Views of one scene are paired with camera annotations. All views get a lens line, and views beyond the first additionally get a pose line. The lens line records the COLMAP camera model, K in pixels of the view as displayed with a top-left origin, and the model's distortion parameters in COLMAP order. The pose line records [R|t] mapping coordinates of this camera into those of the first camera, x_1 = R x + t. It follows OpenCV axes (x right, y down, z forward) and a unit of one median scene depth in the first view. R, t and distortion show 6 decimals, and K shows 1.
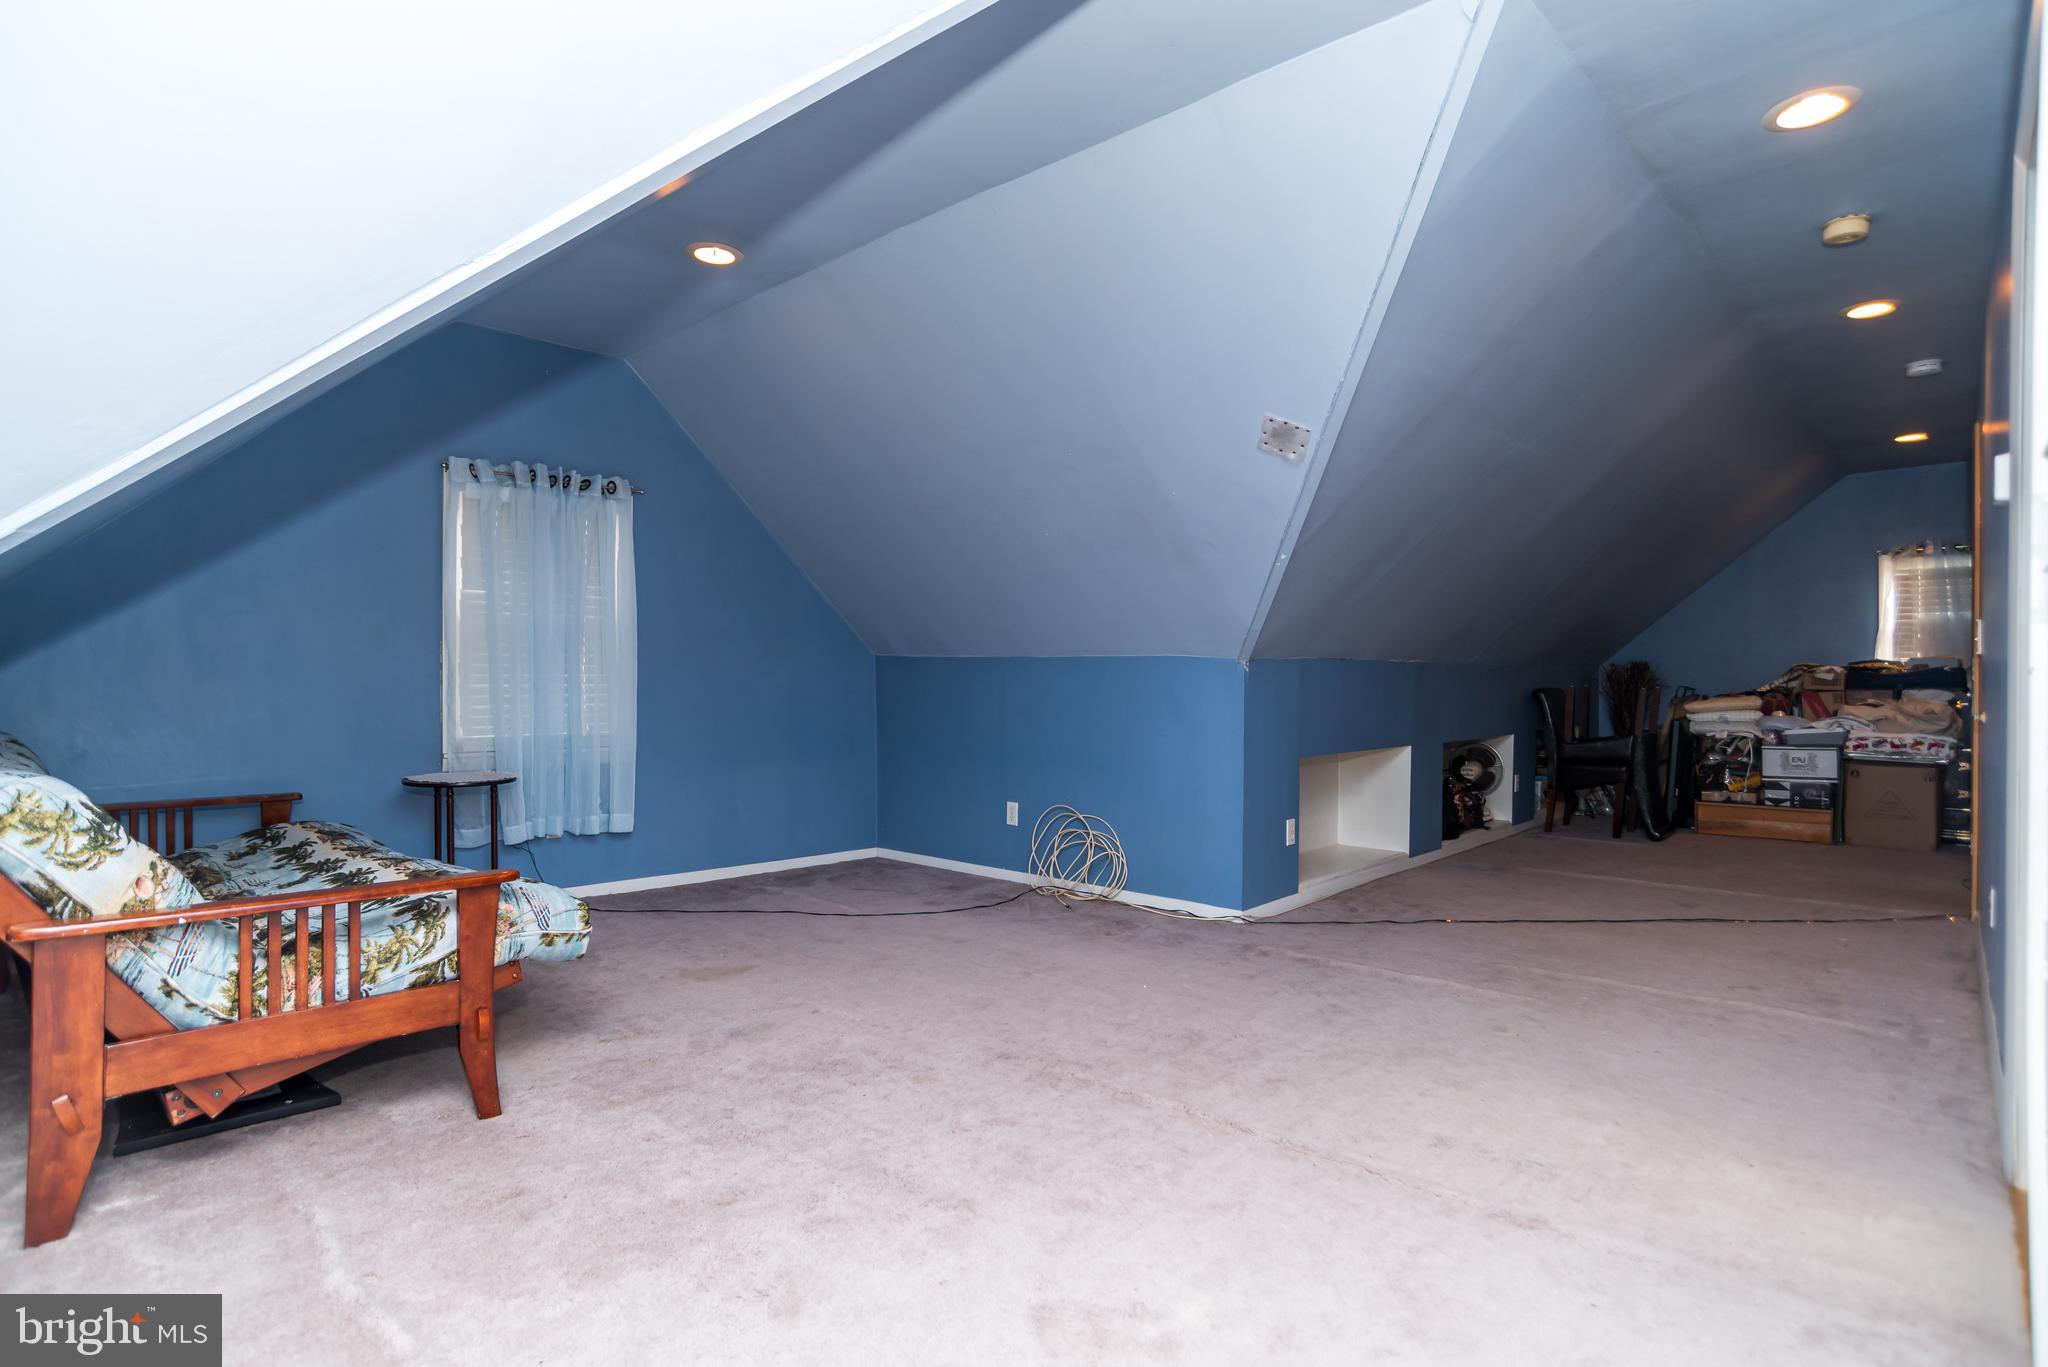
lens RADIAL K [[1079.8, 0, 1024.0], [0, 1079.8, 683.5], [0, 0, 1]] dist [-0.000341, -0.000032]
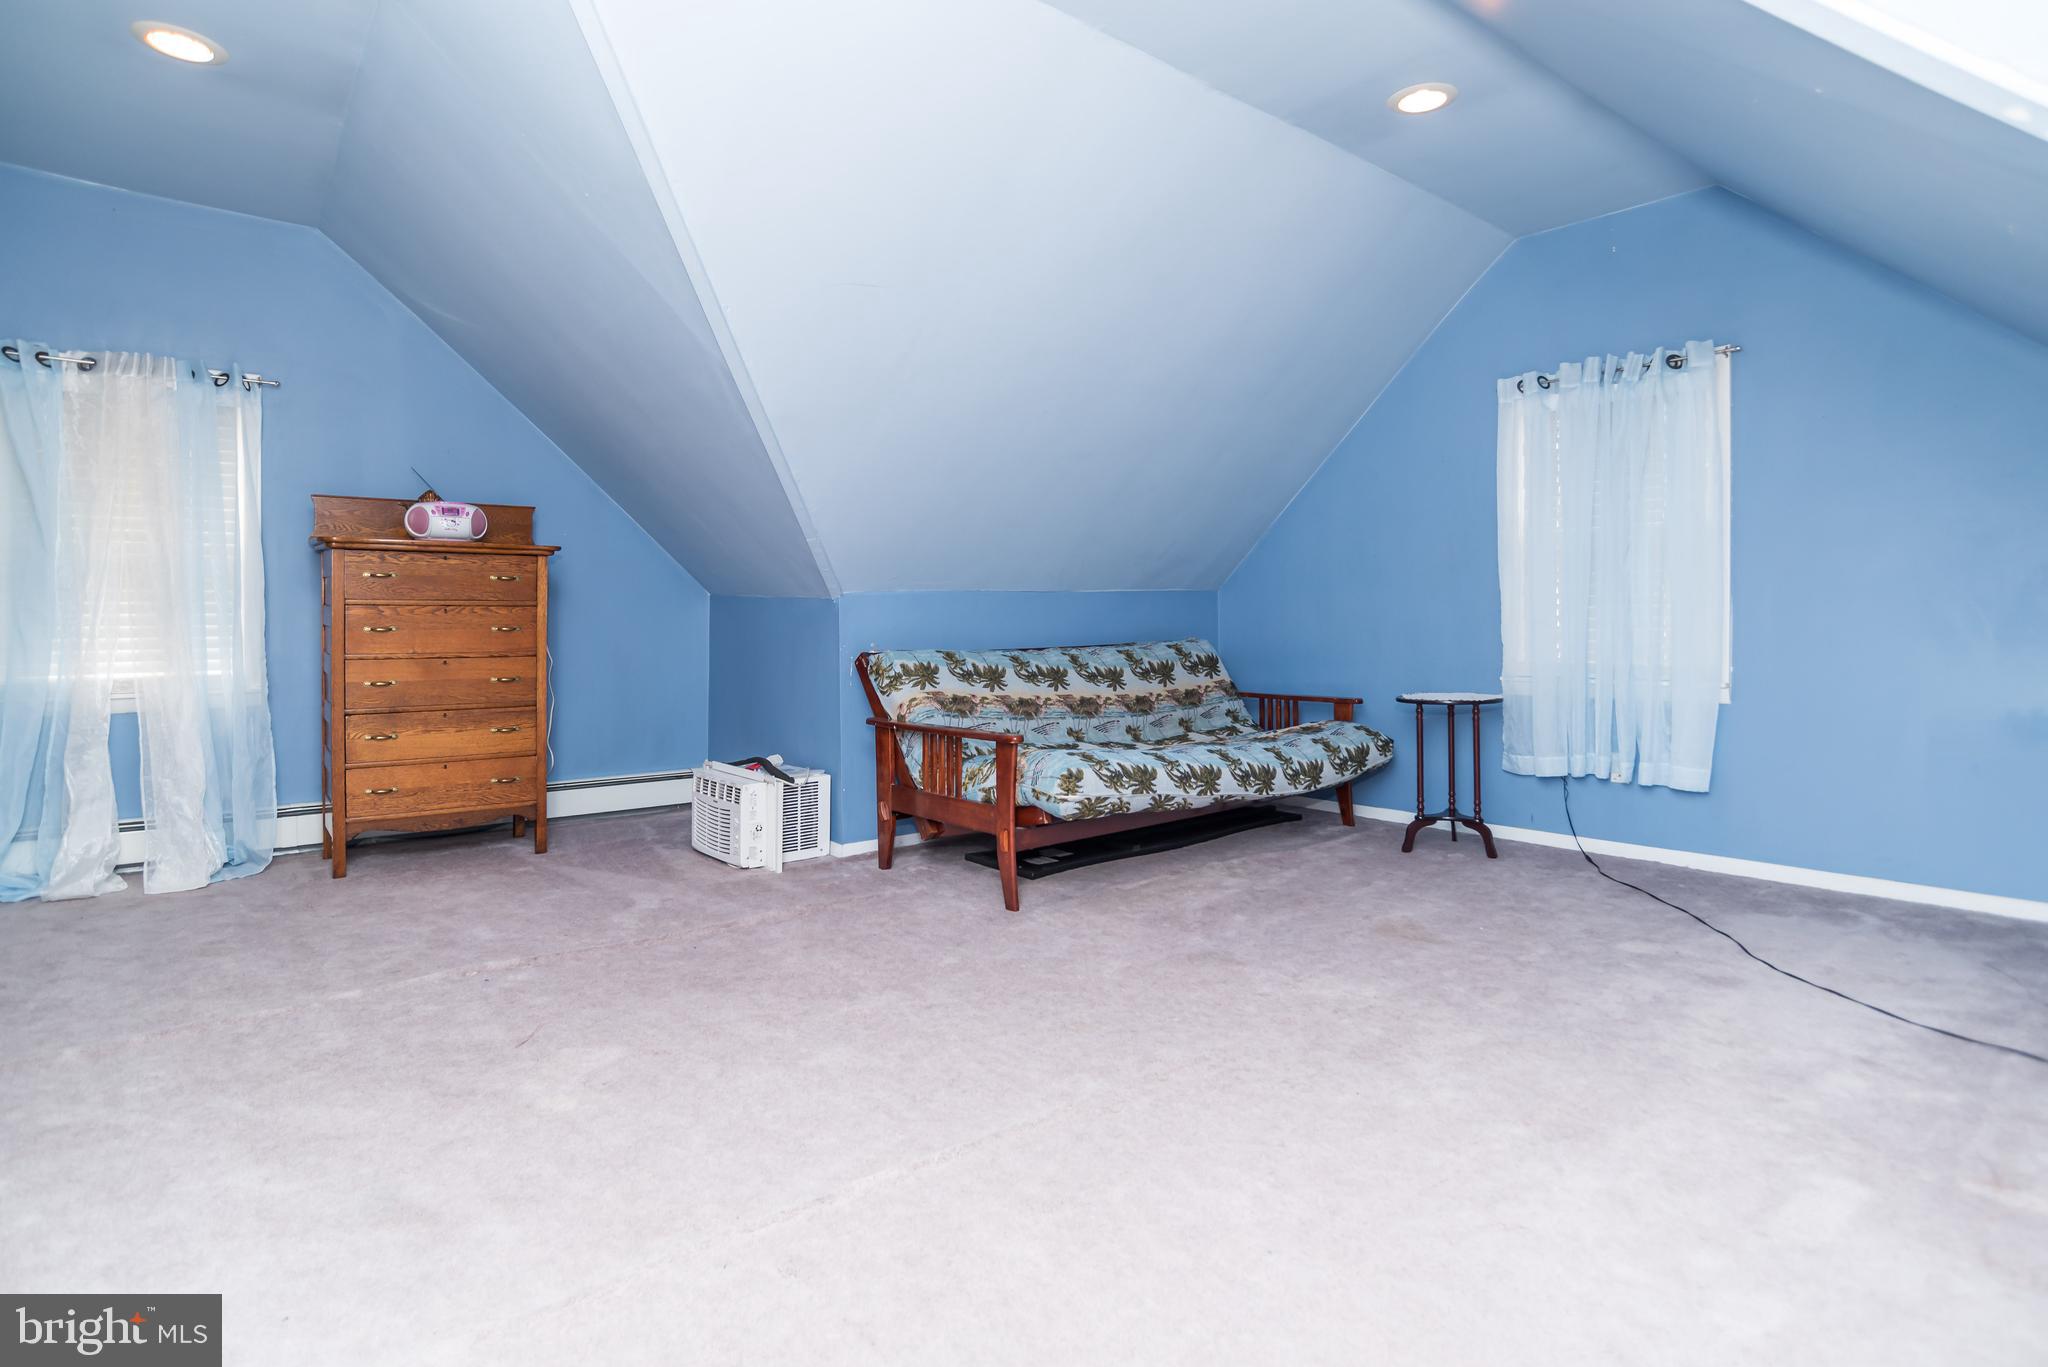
lens RADIAL K [[1057.9, 0, 1025.2], [0, 1057.9, 636.6], [0, 0, 1]] dist [-0.076731, -0.000098]
pose [[-0.131995, -0.001949, -0.991249, 0.528479], [0.000371, 0.999998, -0.002016, 0.033418], [0.991250, -0.000634, -0.131994, 0.754918]]
